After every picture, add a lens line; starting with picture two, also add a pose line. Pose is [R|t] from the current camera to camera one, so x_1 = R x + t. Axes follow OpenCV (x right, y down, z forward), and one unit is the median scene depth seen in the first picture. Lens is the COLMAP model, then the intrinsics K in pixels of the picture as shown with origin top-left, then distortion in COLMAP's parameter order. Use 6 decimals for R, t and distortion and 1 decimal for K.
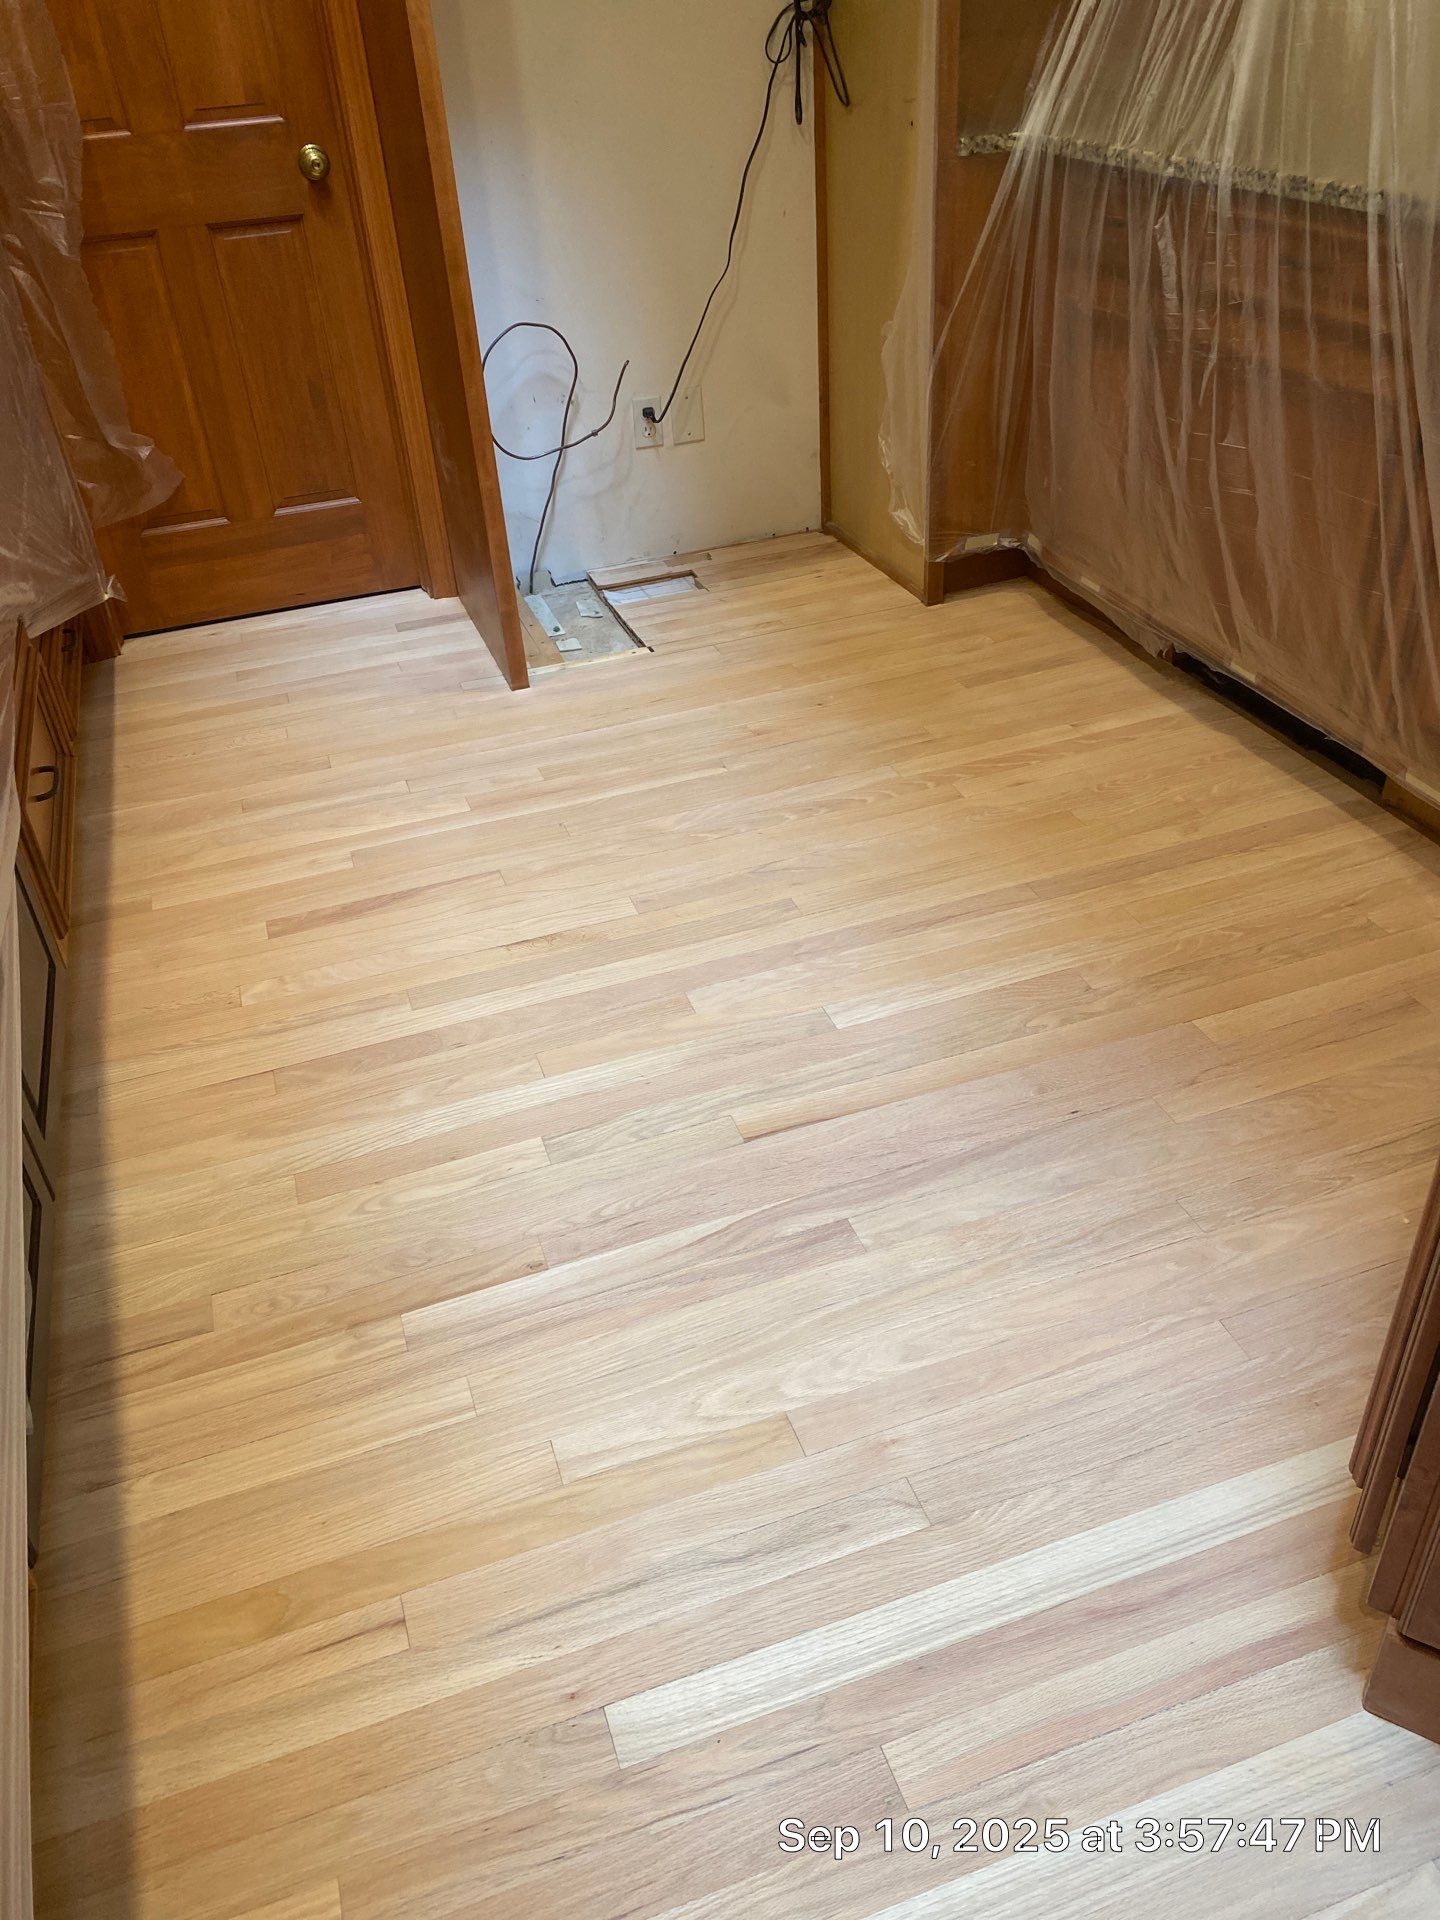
lens RADIAL K [[1459.4, 0, 722.2], [0, 1459.4, 955.5], [0, 0, 1]] dist [0.043299, -0.052275]
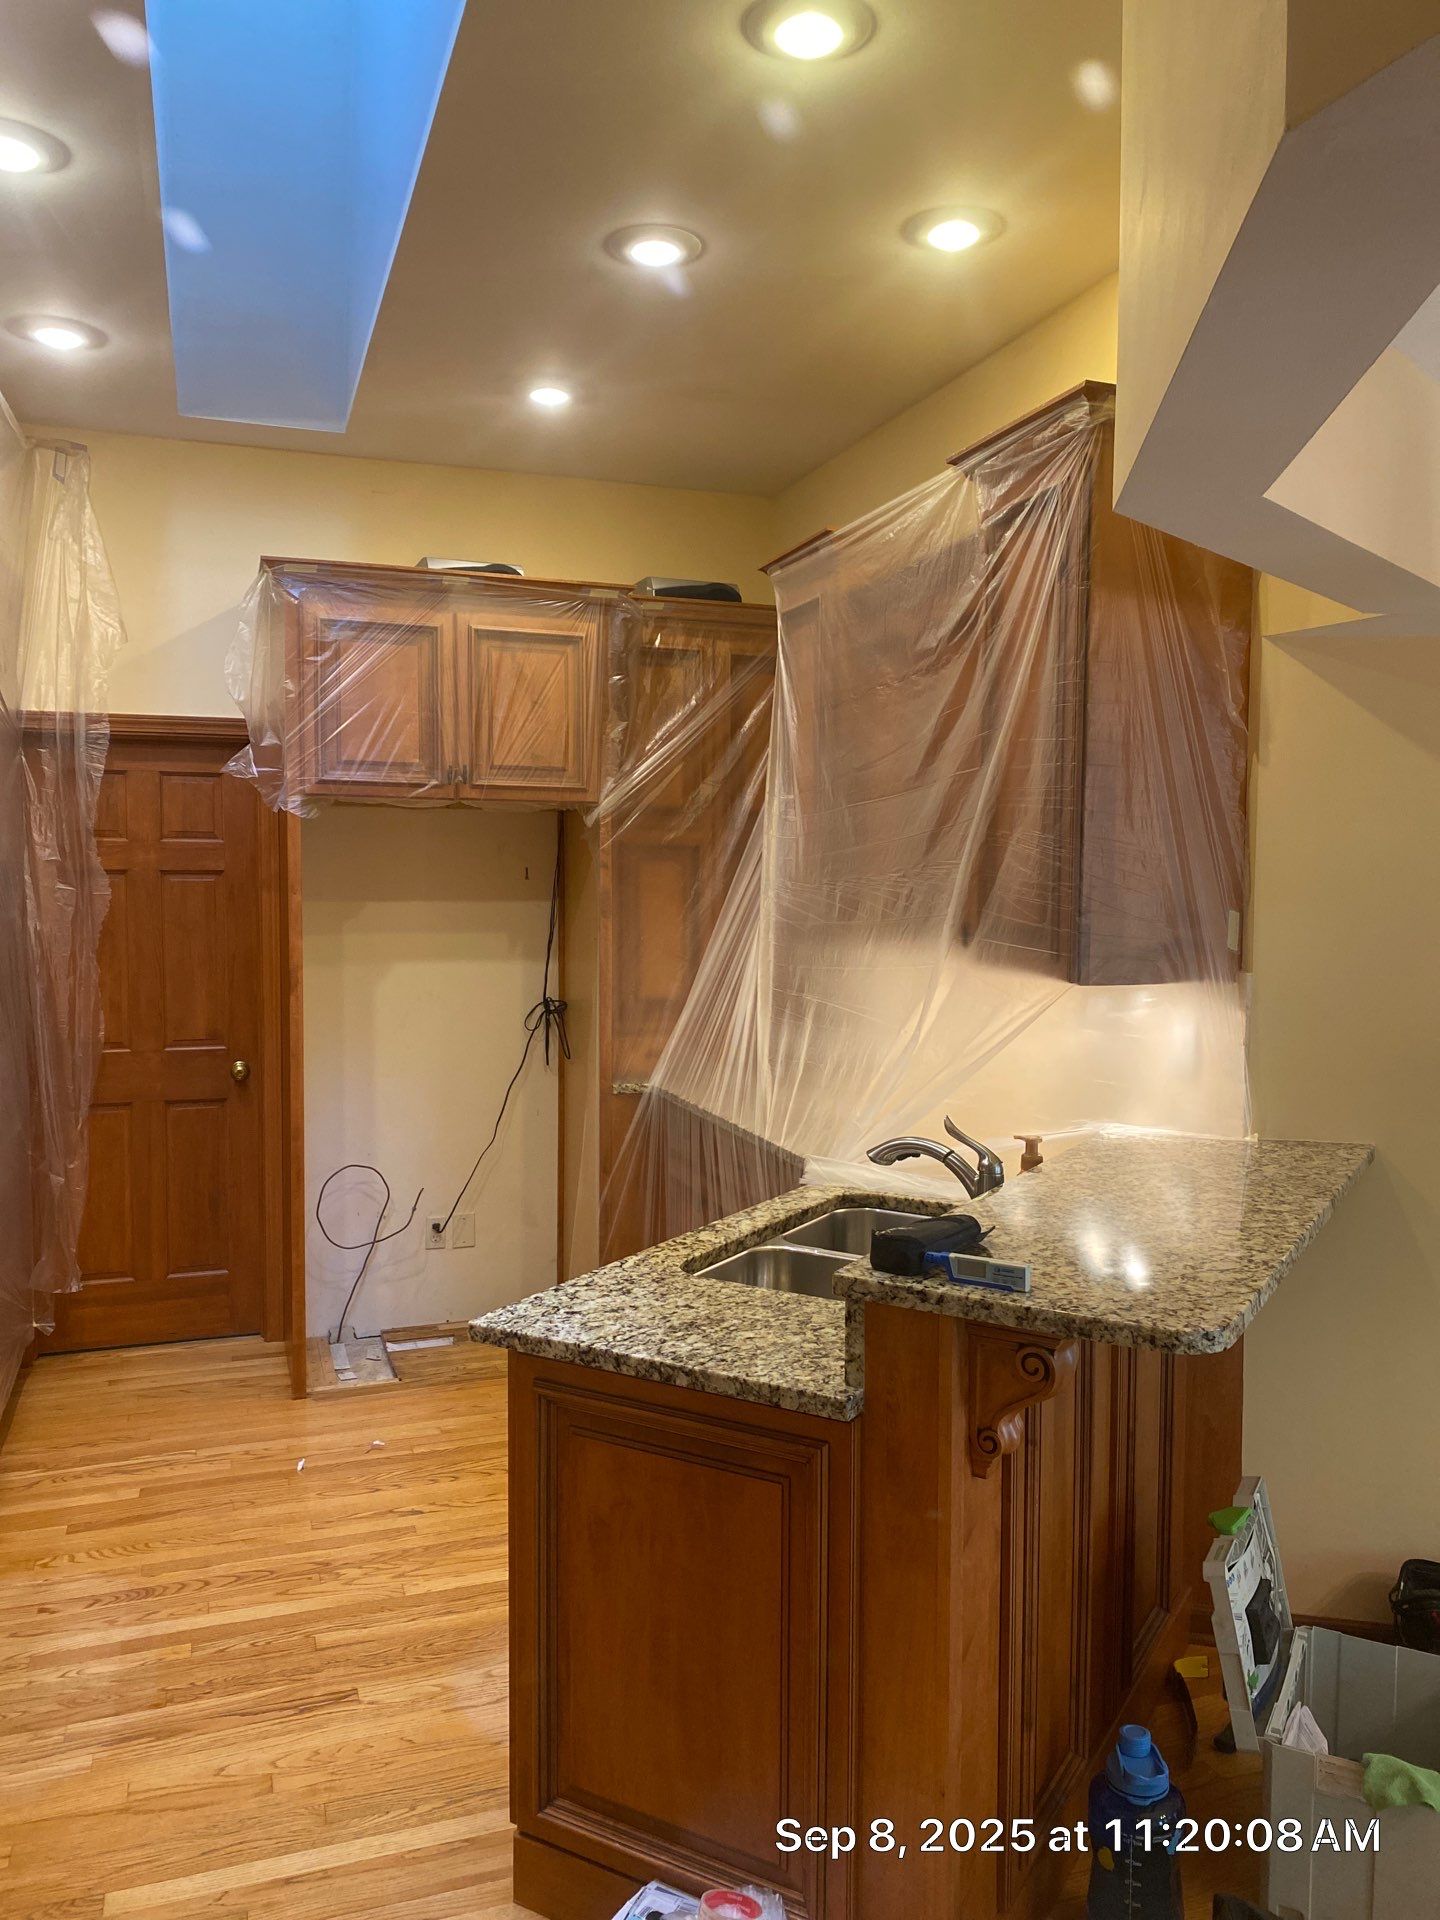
lens RADIAL K [[1459.4, 0, 723.3], [0, 1459.4, 955.5], [0, 0, 1]] dist [0.043299, -0.052275]
pose [[0.997904, 0.063570, 0.012090, 0.229668], [-0.047575, 0.847394, -0.528828, 0.191120], [-0.043862, 0.527145, 0.848643, -0.475804]]
